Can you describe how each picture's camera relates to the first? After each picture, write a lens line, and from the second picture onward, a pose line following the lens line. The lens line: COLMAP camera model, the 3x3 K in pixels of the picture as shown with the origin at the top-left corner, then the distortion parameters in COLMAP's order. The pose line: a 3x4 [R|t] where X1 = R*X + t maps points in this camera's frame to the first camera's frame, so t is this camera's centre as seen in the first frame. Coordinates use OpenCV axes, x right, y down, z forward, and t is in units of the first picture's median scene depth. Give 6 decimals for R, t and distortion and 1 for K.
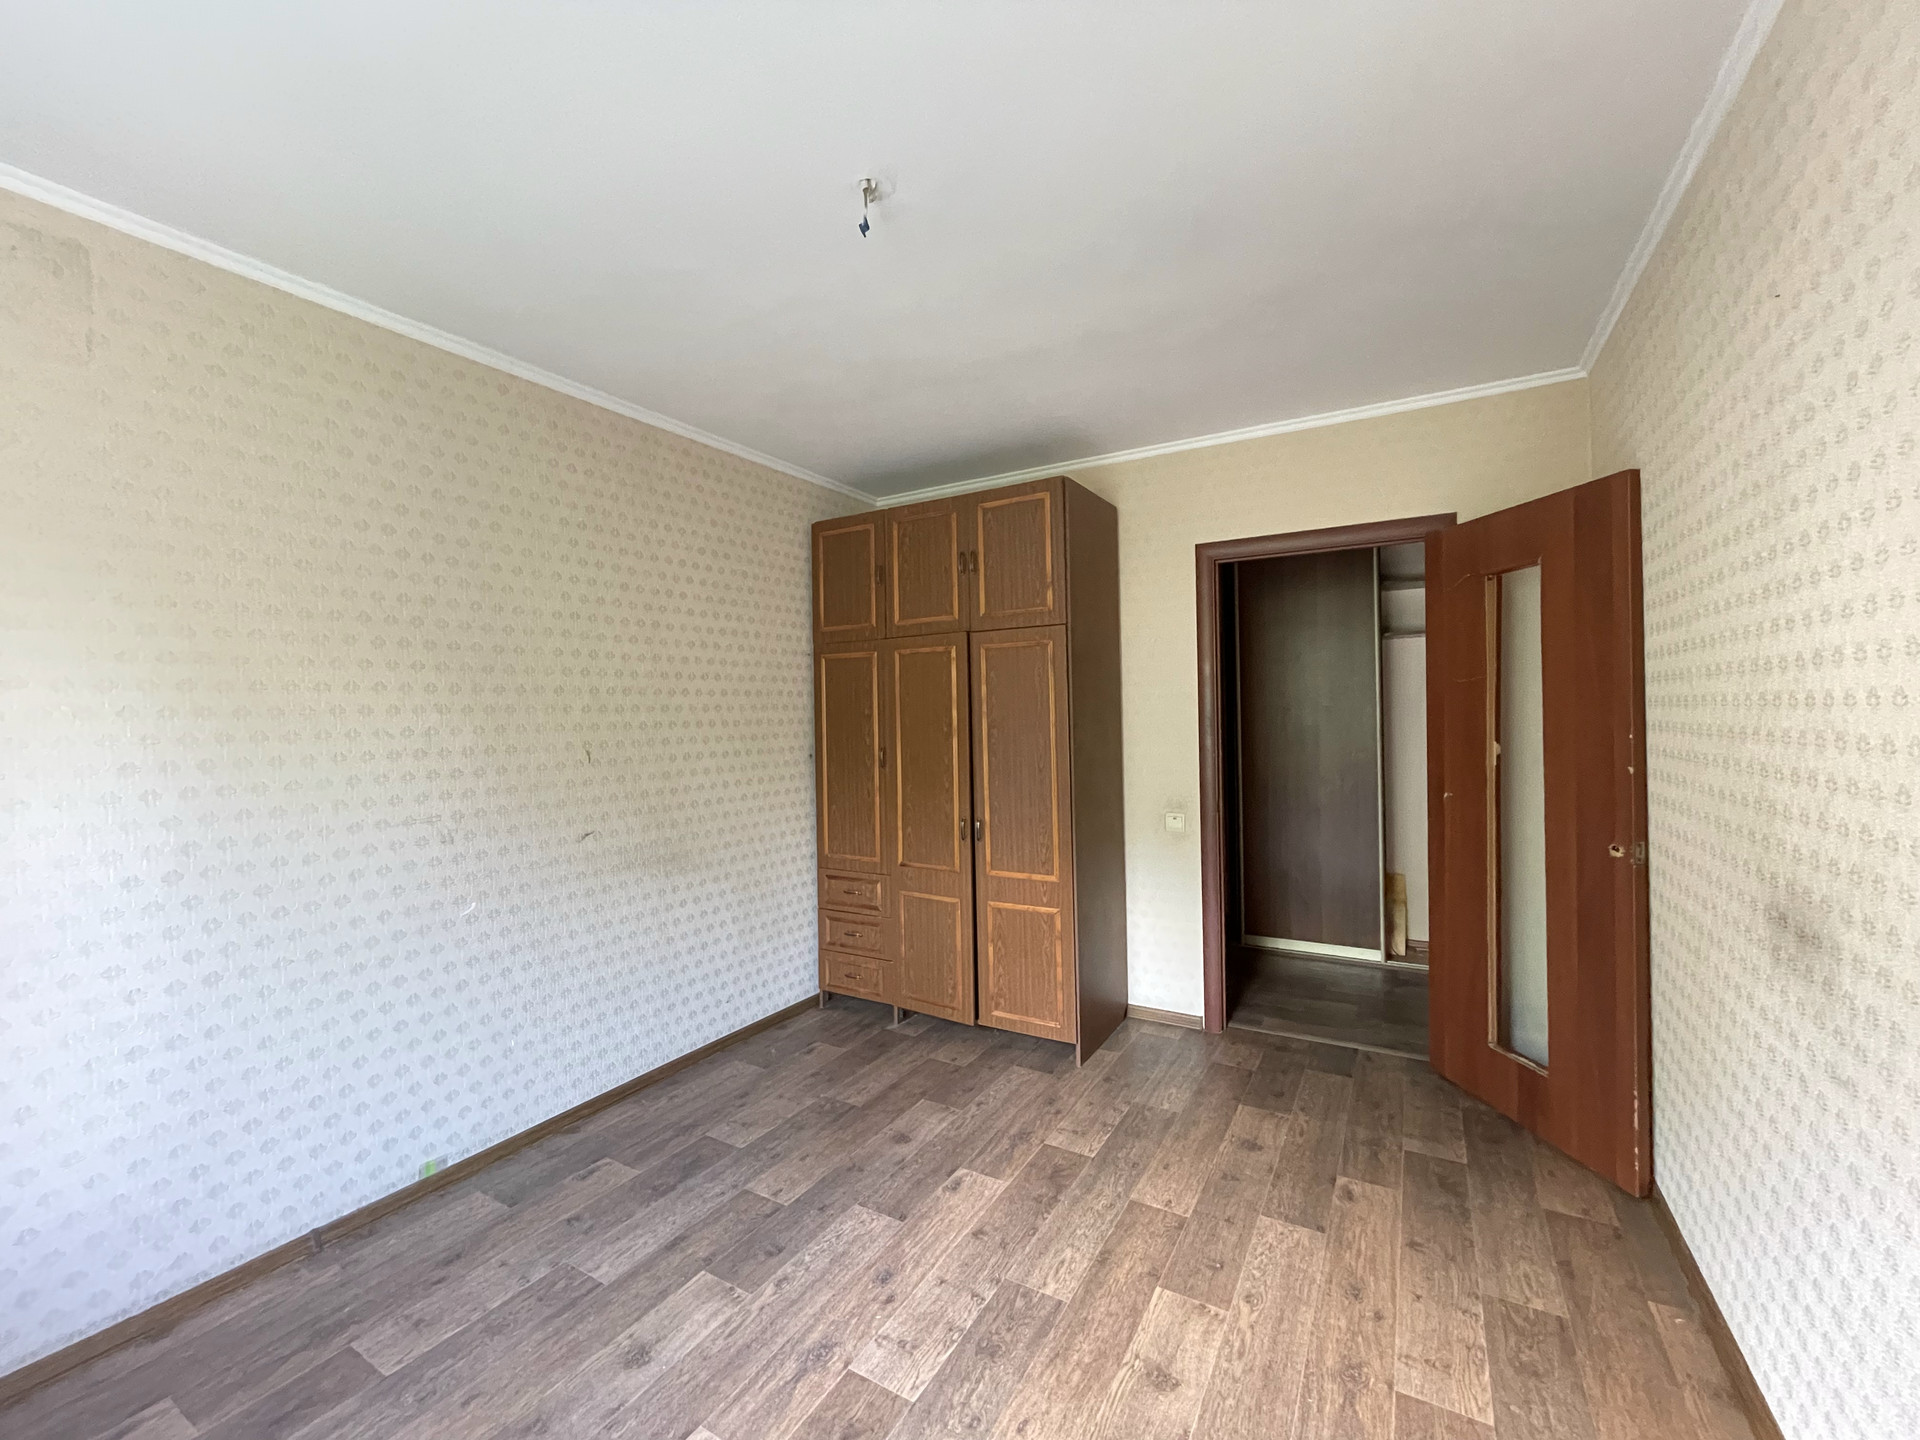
lens RADIAL K [[778.1, 0, 960.0], [0, 778.1, 720.0], [0, 0, 1]] dist [-0.000080, -0.000039]
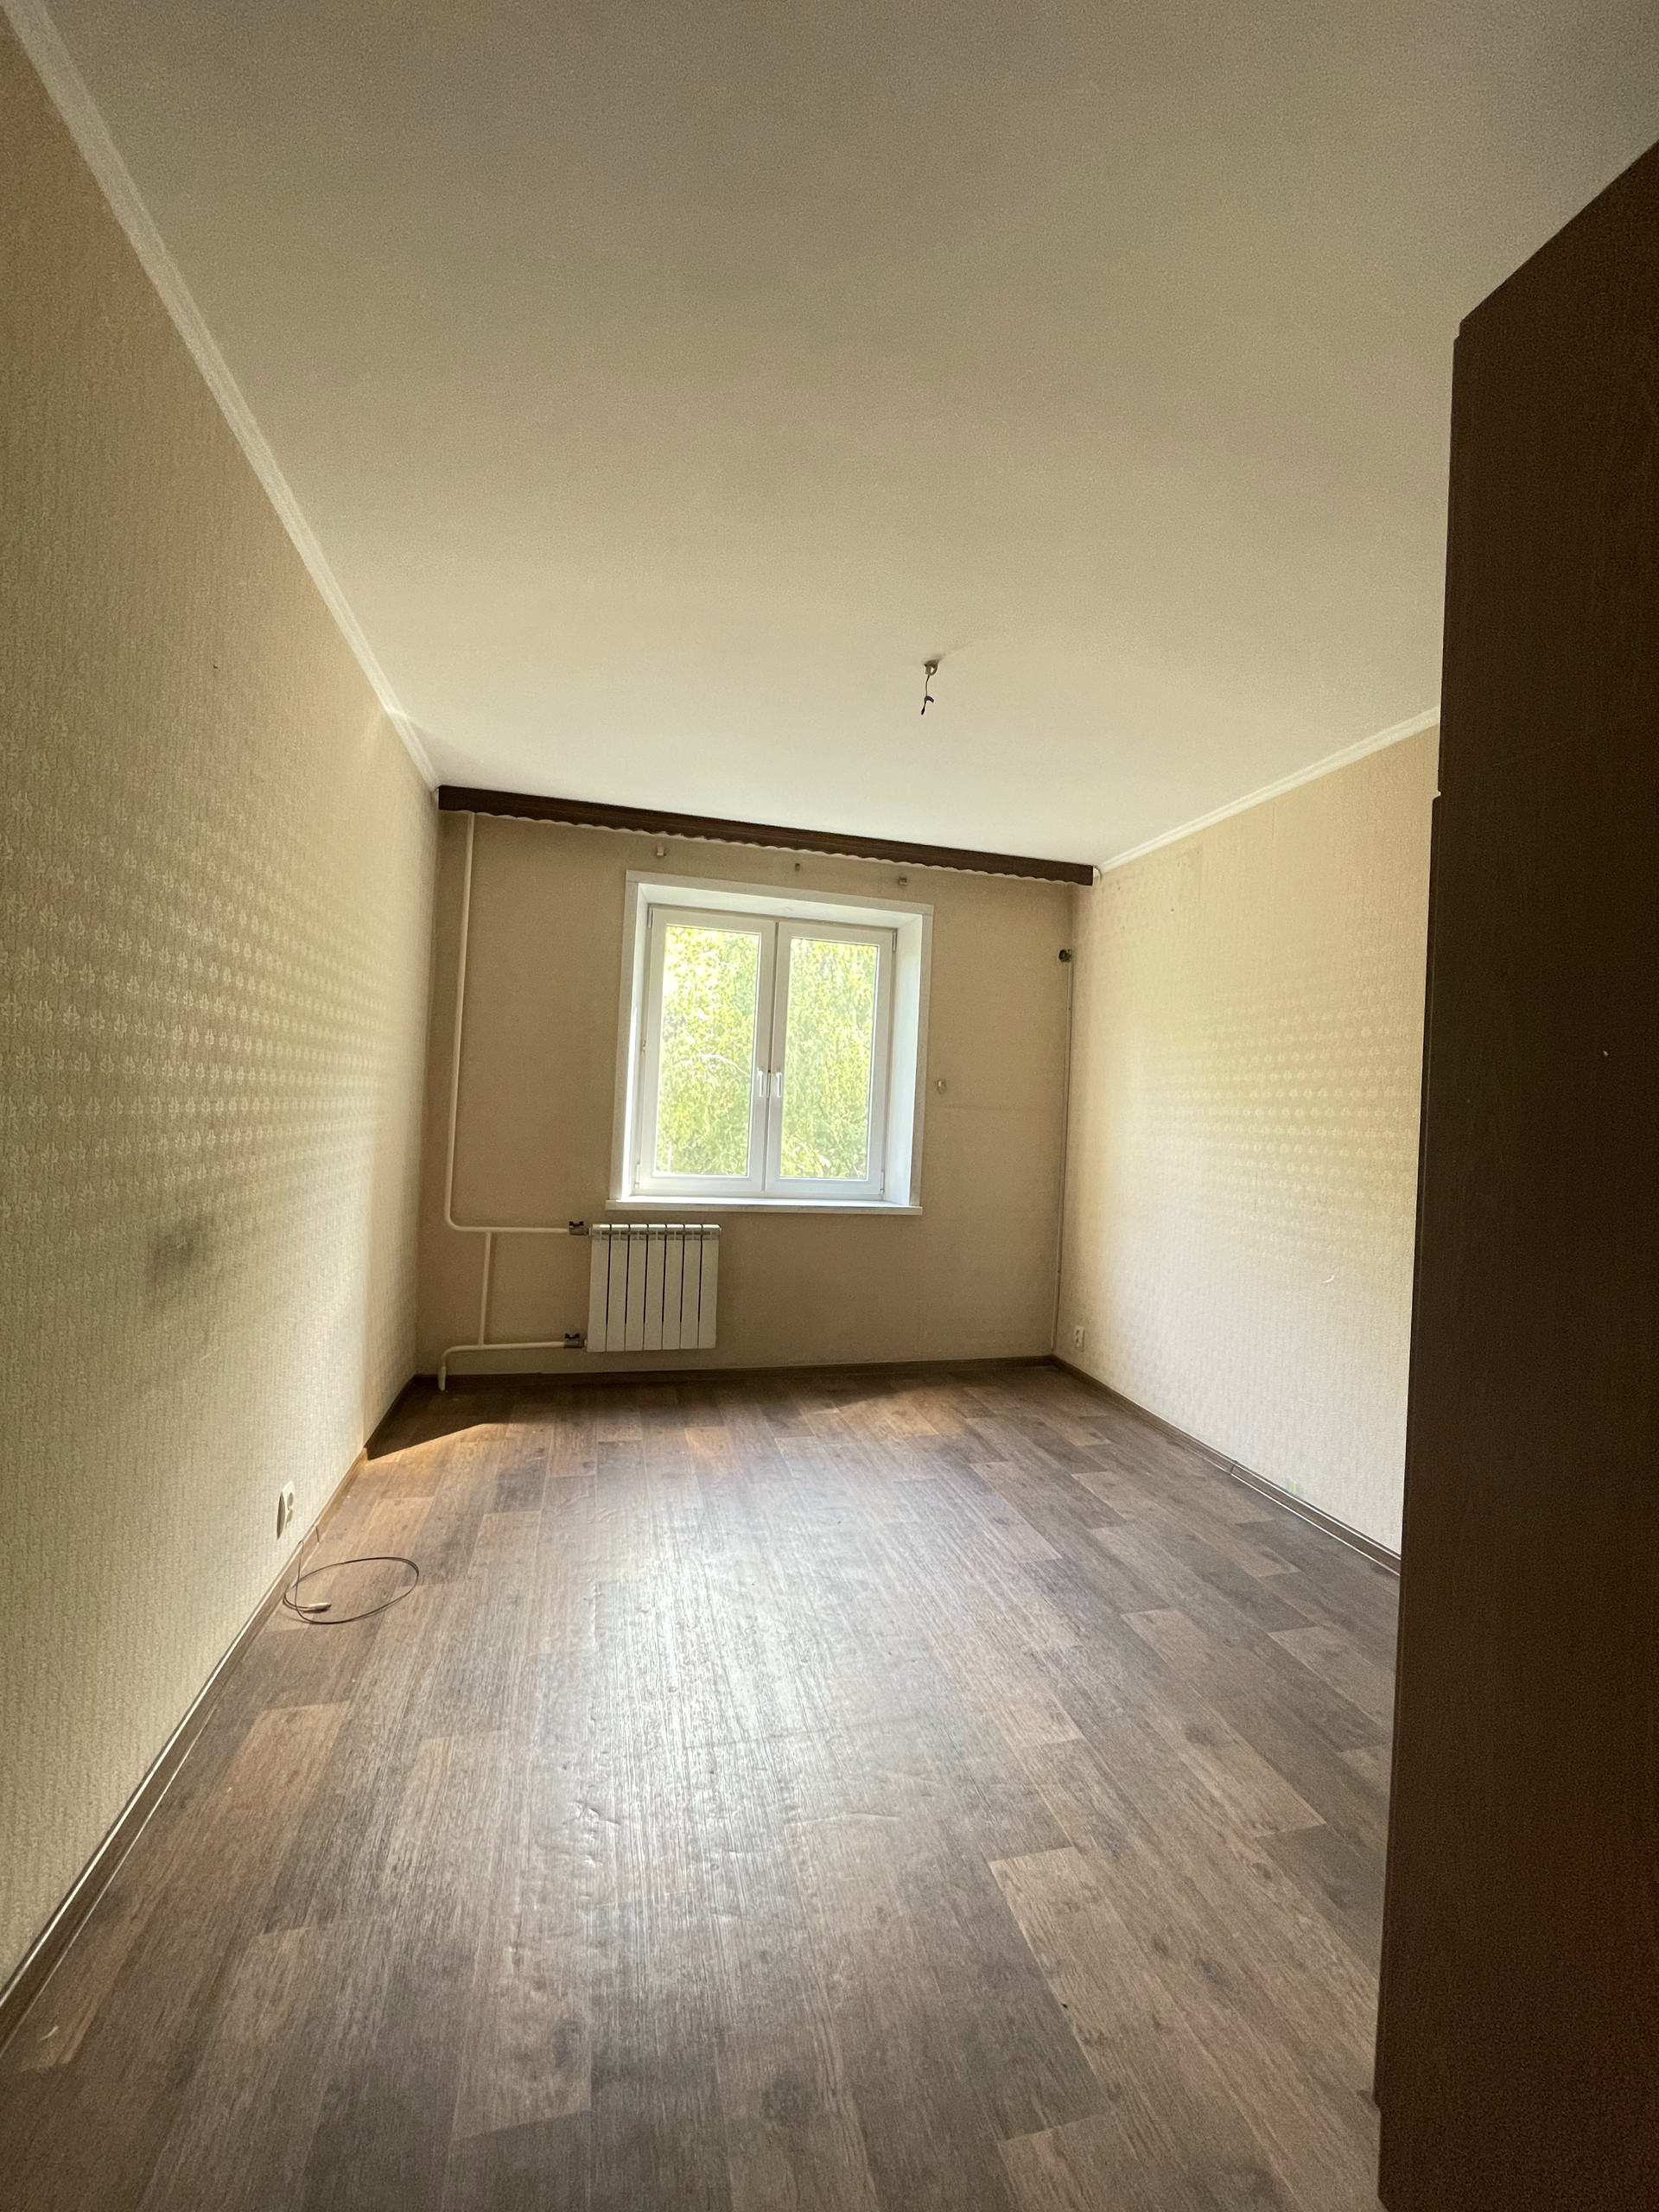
lens RADIAL K [[896.4, 0, 829.5], [0, 896.4, 1106.0], [0, 0, 1]] dist [-0.000080, -0.000039]
pose [[-0.711929, -0.013918, -0.702113, 0.857037], [-0.030434, 0.999476, 0.011047, 0.013664], [0.701592, 0.029232, -0.711979, 1.633852]]
